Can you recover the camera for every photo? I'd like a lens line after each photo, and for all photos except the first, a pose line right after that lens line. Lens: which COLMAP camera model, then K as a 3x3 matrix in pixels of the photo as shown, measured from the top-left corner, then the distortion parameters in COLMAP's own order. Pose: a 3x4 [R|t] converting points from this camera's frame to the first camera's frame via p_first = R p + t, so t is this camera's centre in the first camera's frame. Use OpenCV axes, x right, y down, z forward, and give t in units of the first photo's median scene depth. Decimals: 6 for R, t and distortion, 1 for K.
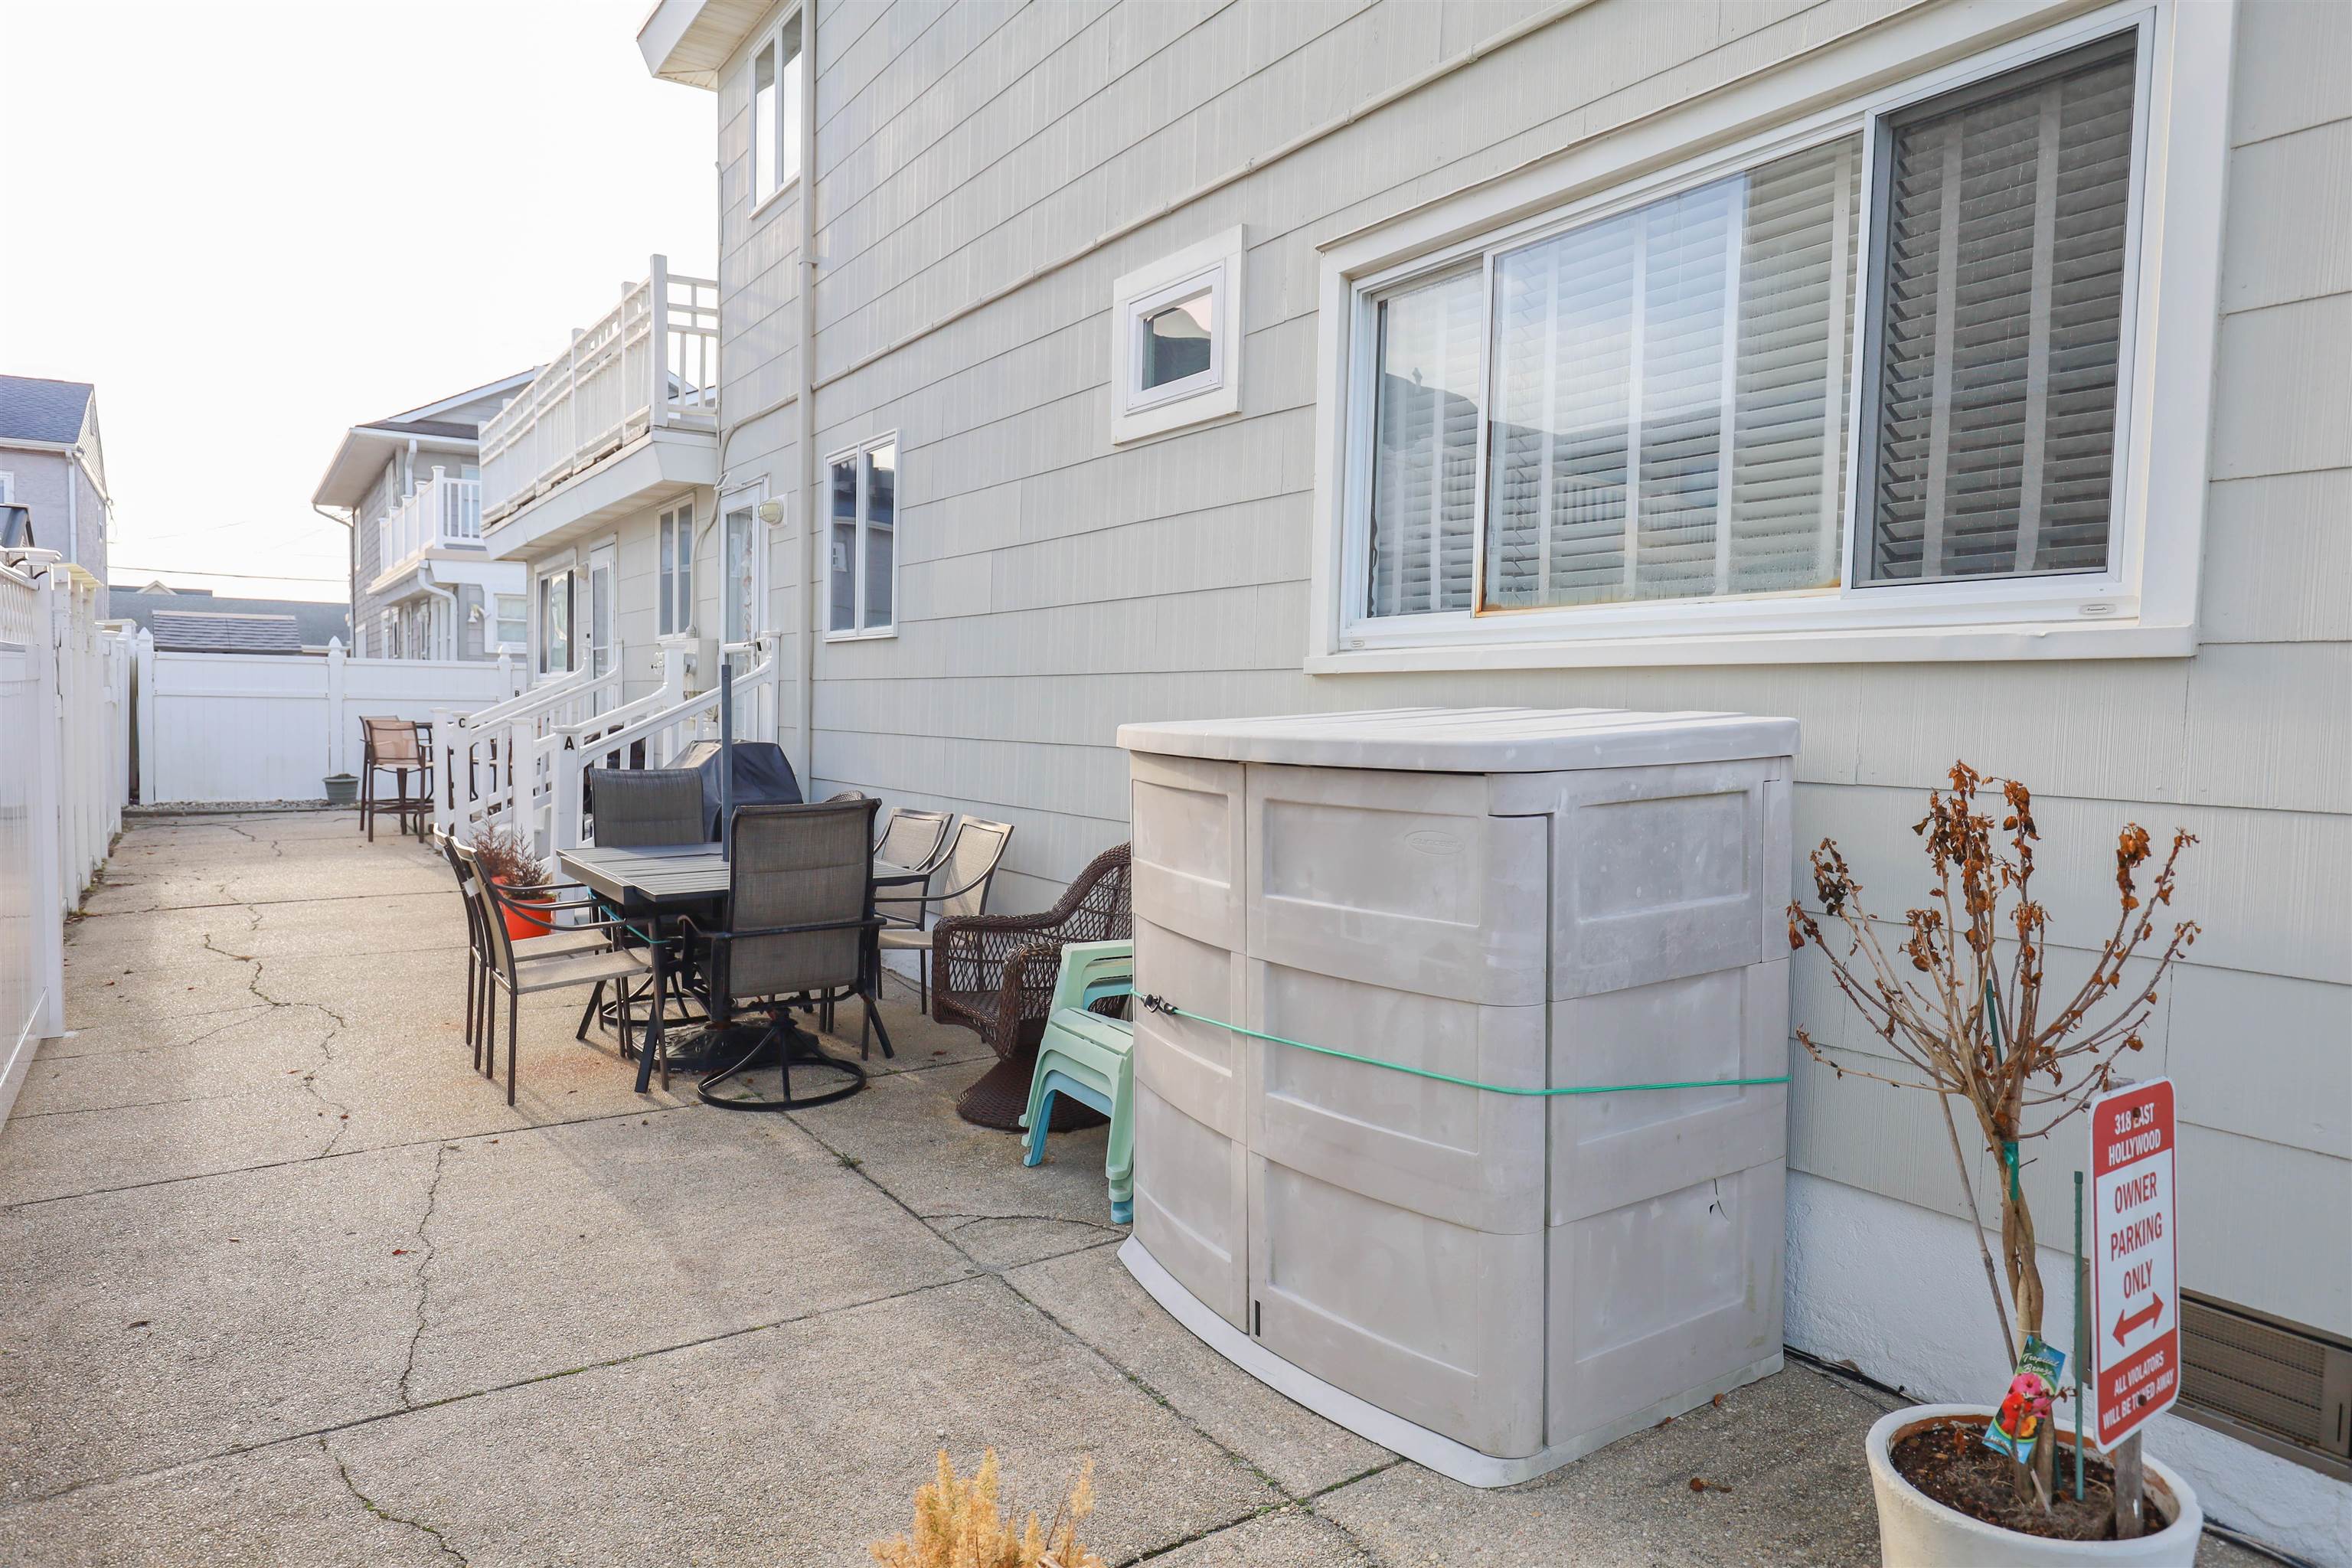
lens RADIAL K [[1354.2, 0, 1176.0], [0, 1354.2, 784.0], [0, 0, 1]] dist [-0.002738, -0.000315]
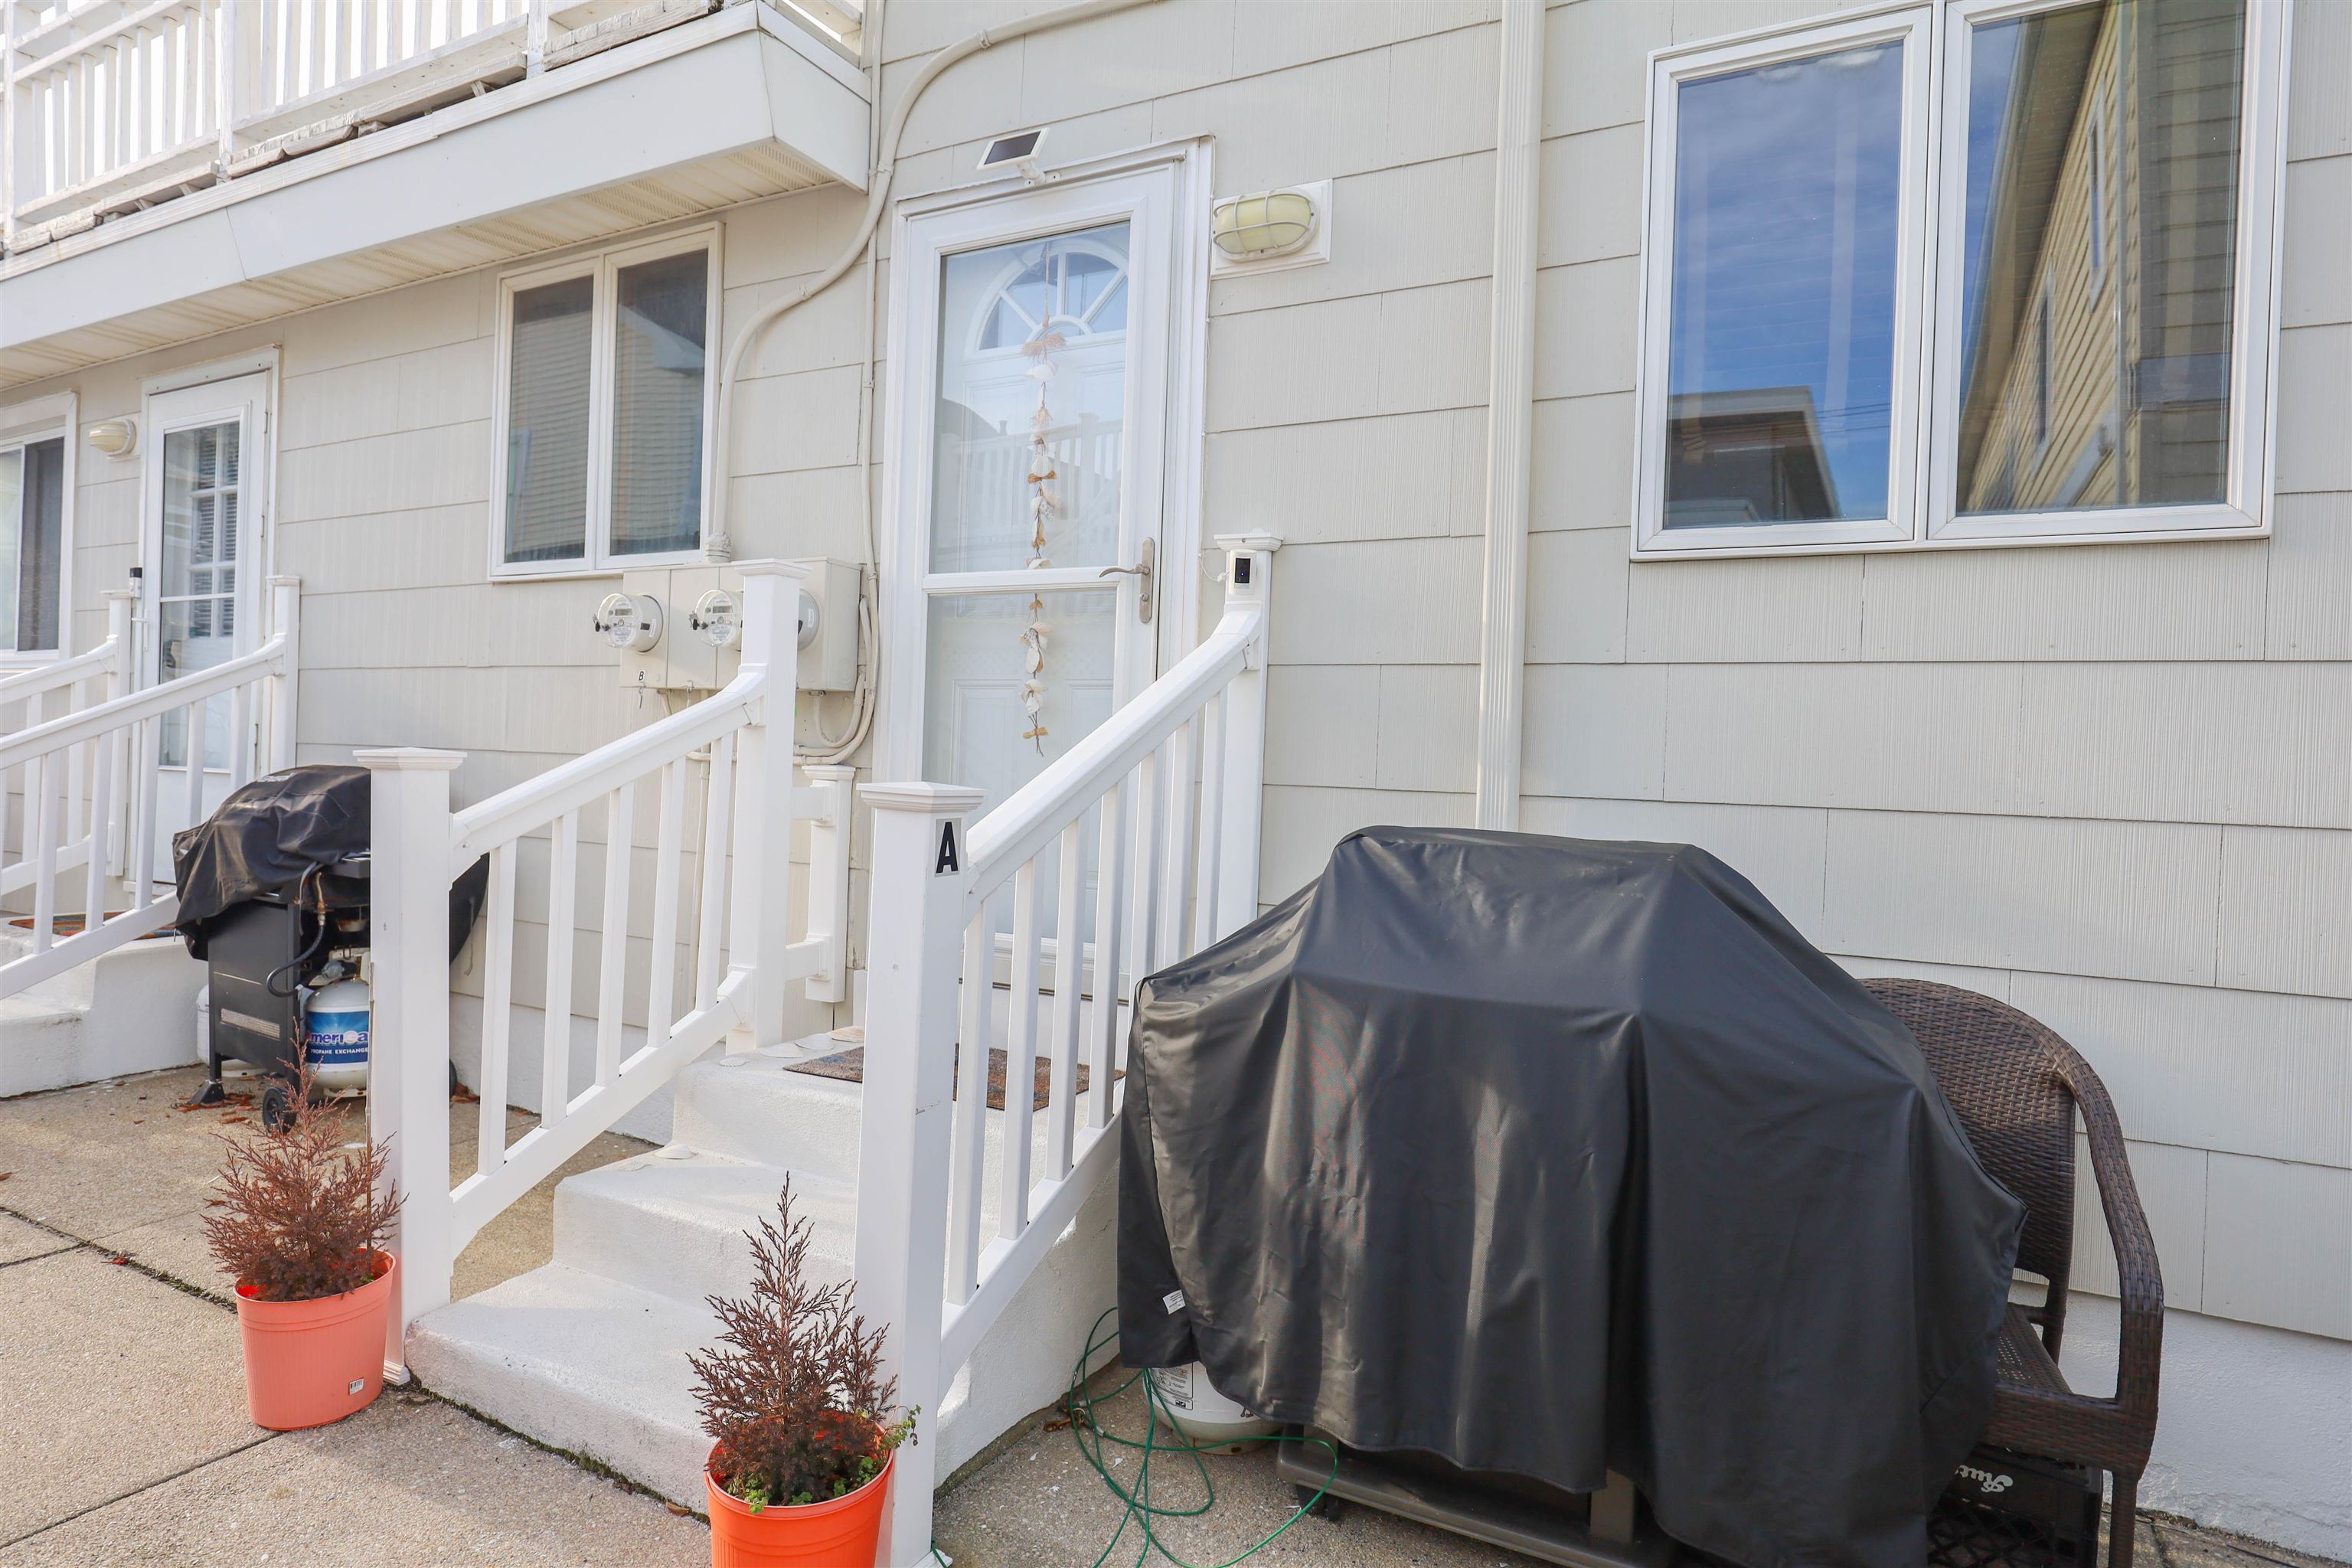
lens RADIAL K [[1348.6, 0, 1169.2], [0, 1348.6, 743.0], [0, 0, 1]] dist [0.001795, -0.000787]
pose [[0.904132, 0.000440, 0.427252, -0.489514], [0.014771, 0.999370, -0.032285, -0.042921], [-0.426997, 0.035501, 0.903556, 0.673689]]
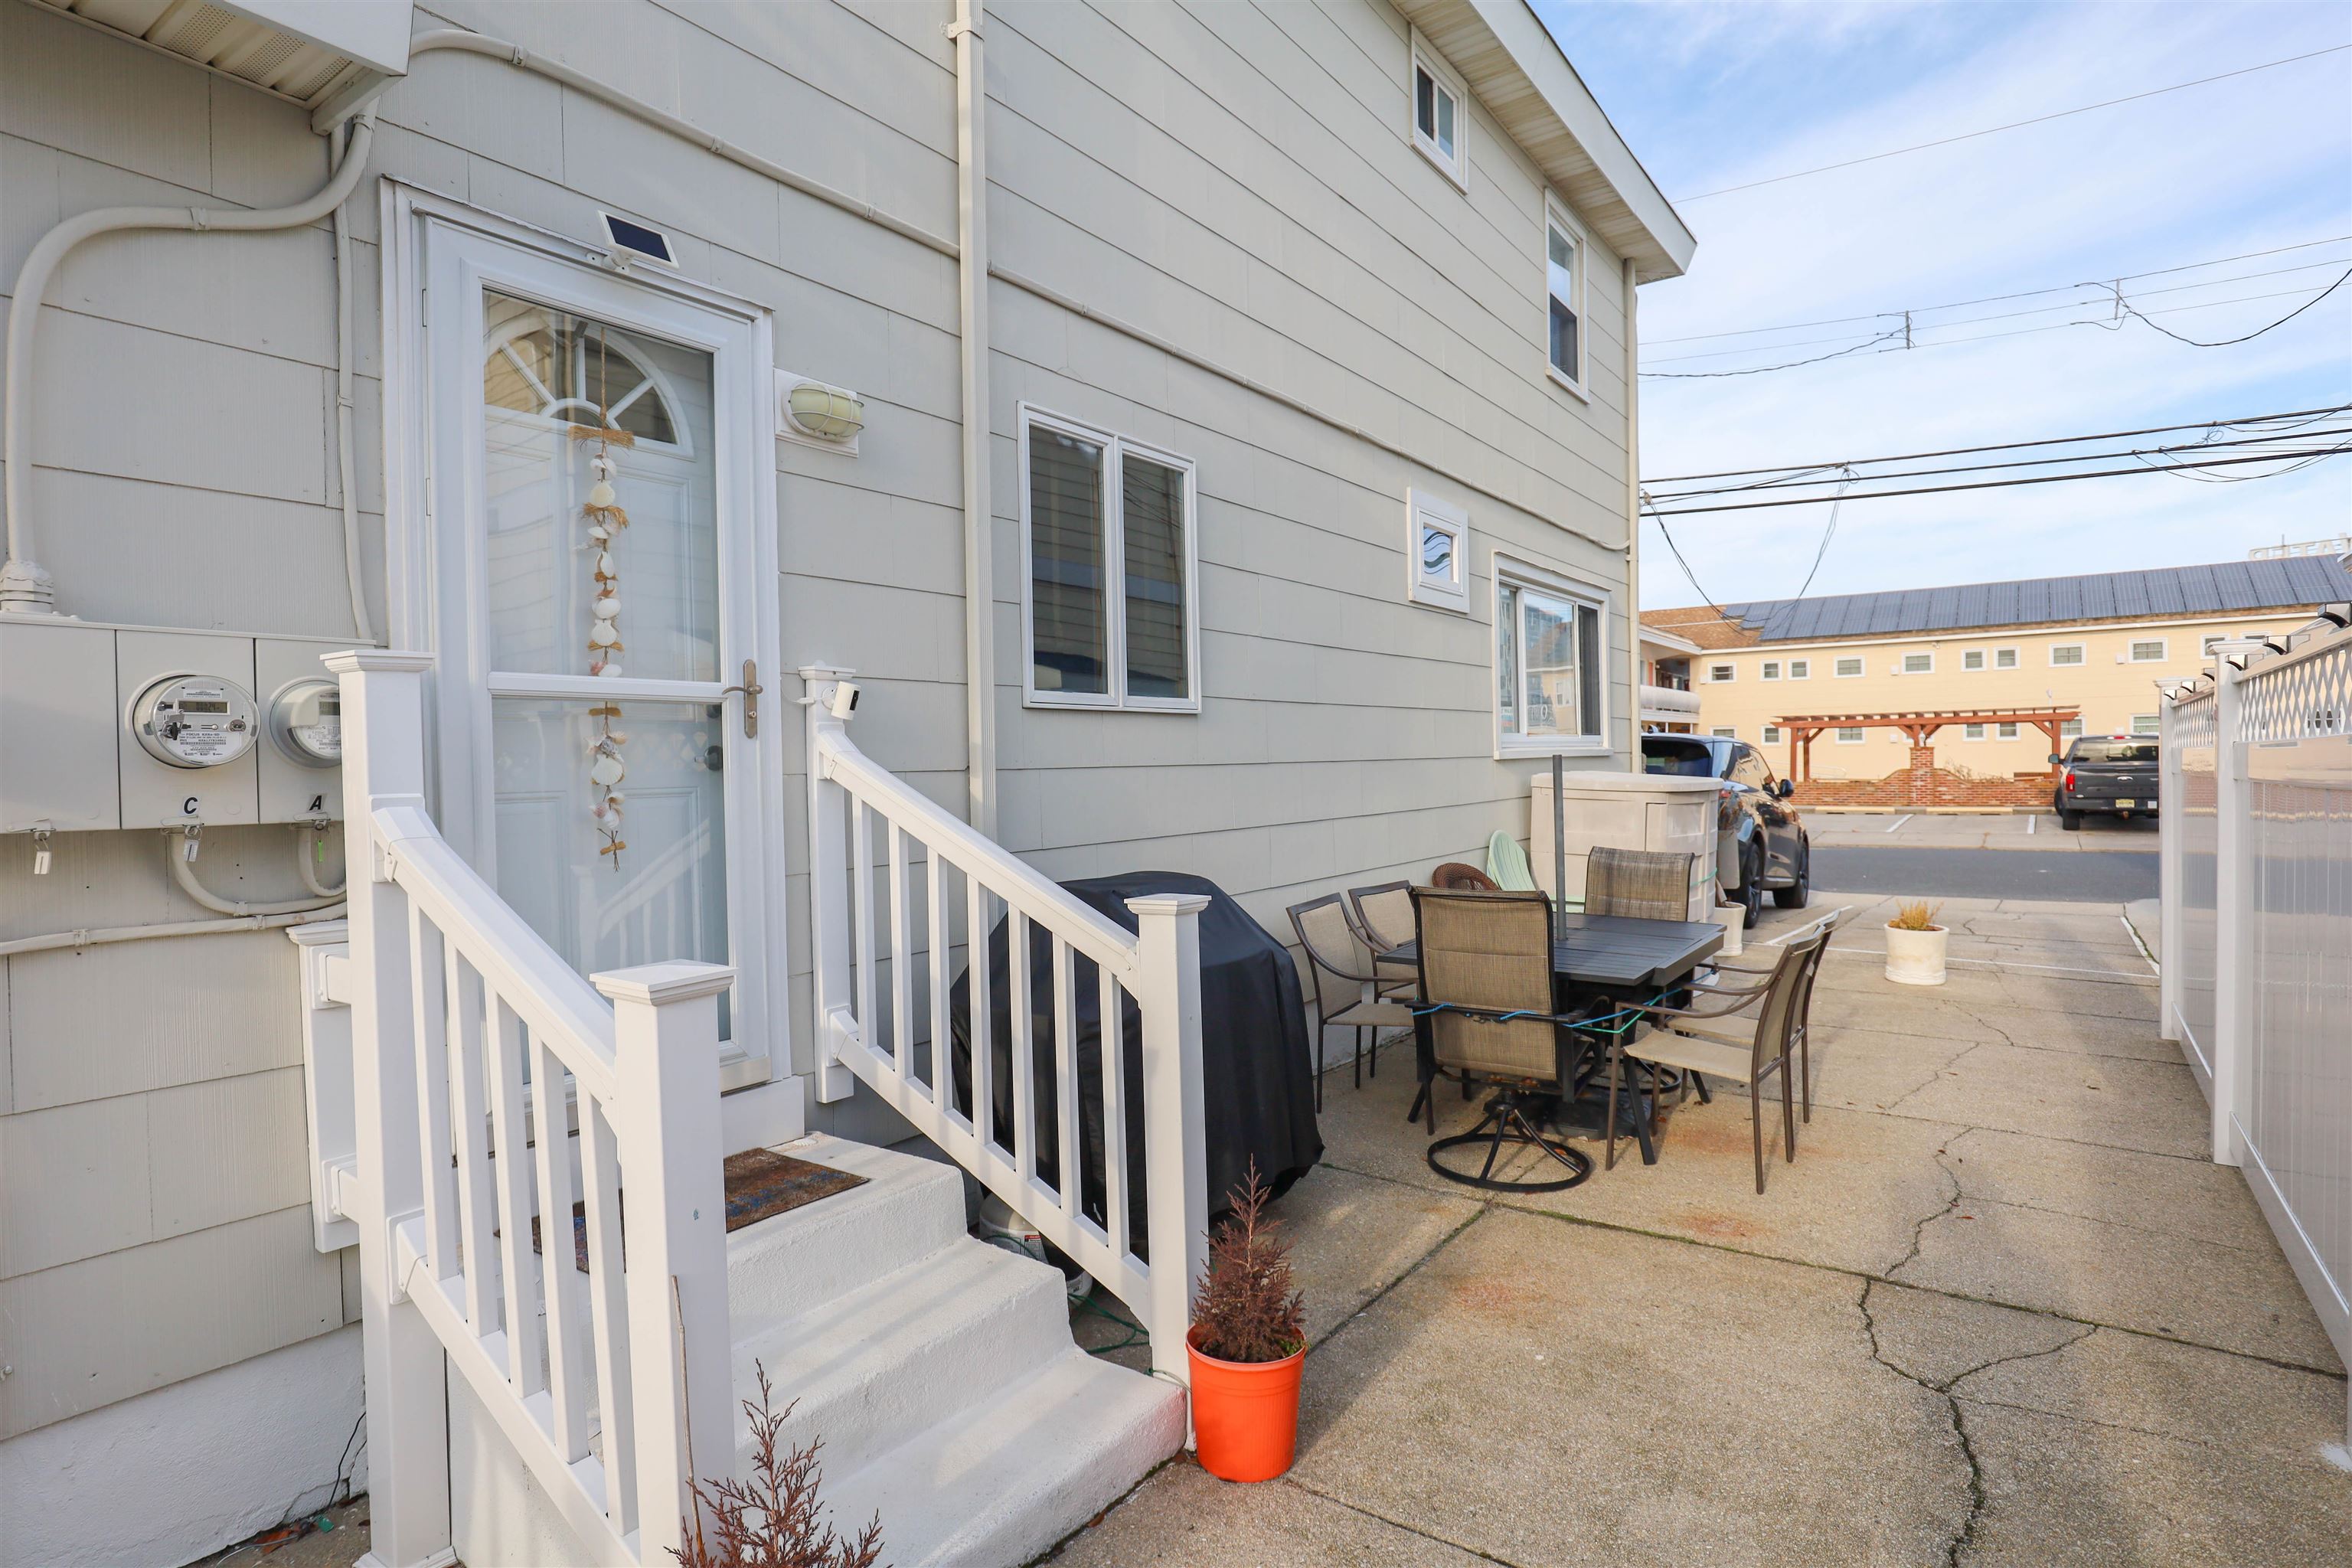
lens RADIAL K [[1223.2, 0, 1176.0], [0, 1223.2, 784.0], [0, 0, 1]] dist [-0.000400, -0.000061]
pose [[-0.318171, -0.031273, 0.947517, -0.719198], [0.059460, 0.996830, 0.052867, -0.084174], [-0.946167, 0.073160, -0.315303, 0.995001]]
